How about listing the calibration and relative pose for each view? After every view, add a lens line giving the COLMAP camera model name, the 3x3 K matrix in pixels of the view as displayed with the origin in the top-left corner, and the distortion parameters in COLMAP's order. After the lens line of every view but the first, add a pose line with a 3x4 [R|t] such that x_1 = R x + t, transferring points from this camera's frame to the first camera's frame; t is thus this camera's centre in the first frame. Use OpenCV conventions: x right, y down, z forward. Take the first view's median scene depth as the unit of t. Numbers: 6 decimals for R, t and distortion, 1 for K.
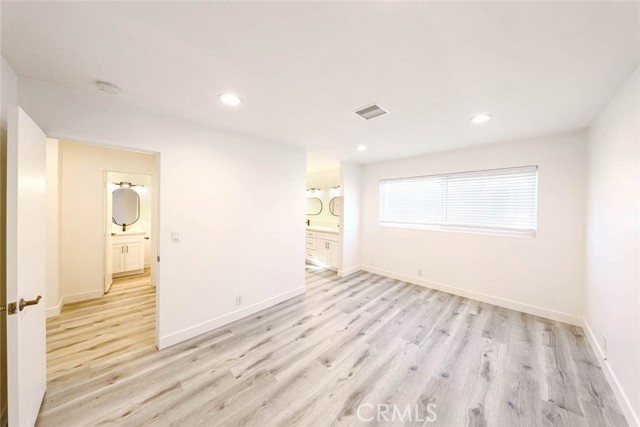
lens RADIAL K [[207.7, 0, 323.7], [0, 207.7, 204.1], [0, 0, 1]] dist [-0.000100, -0.001125]
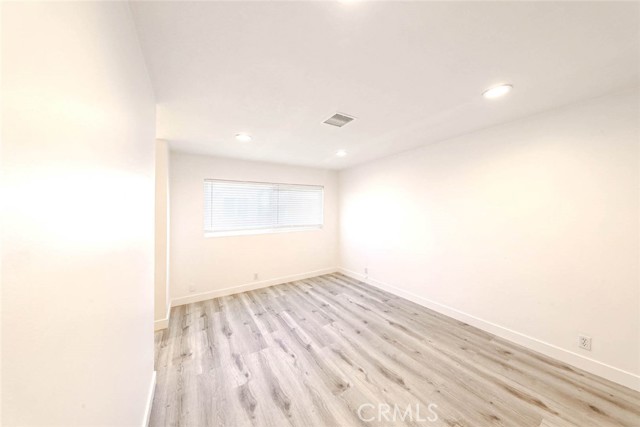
lens RADIAL K [[207.7, 0, 318.9], [0, 207.7, 213.1], [0, 0, 1]] dist [-0.000100, -0.001125]
pose [[0.239965, -0.024607, 0.970470, -0.589960], [0.012677, 0.999673, 0.022213, 0.000426], [-0.970699, 0.006972, 0.240198, 0.607946]]
